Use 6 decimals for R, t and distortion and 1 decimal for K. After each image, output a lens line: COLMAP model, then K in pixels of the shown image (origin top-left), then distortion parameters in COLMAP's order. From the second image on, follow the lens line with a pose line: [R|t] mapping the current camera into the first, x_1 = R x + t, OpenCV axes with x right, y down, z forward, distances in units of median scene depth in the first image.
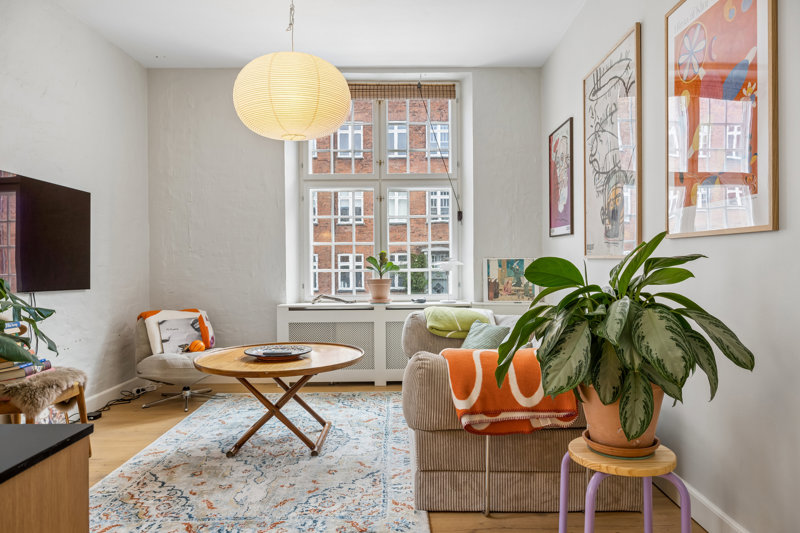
lens RADIAL K [[511.9, 0, 400.0], [0, 511.9, 266.5], [0, 0, 1]] dist [-0.025273, -0.000496]
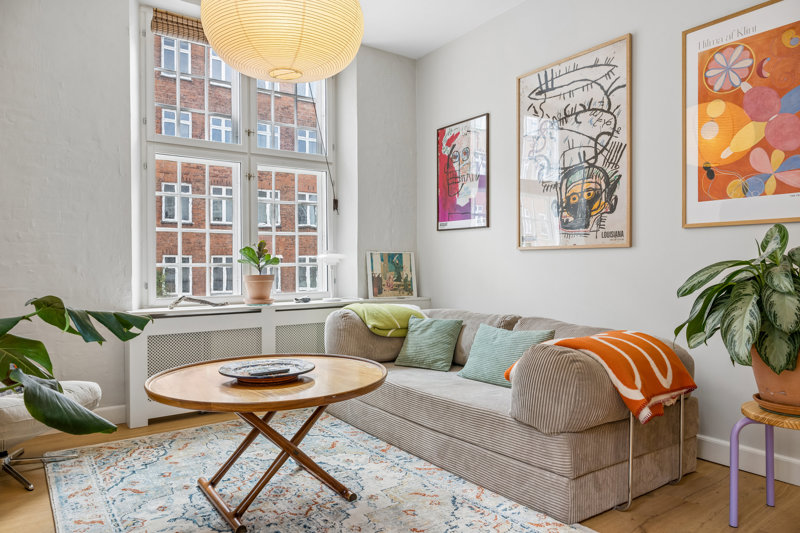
lens RADIAL K [[521.9, 0, 392.1], [0, 521.9, 264.9], [0, 0, 1]] dist [-0.000430, -0.000895]
pose [[0.833033, 0.003367, 0.553213, -0.404875], [0.003305, 0.999933, -0.011063, 0.023481], [-0.553213, 0.011045, 0.832966, 0.236911]]
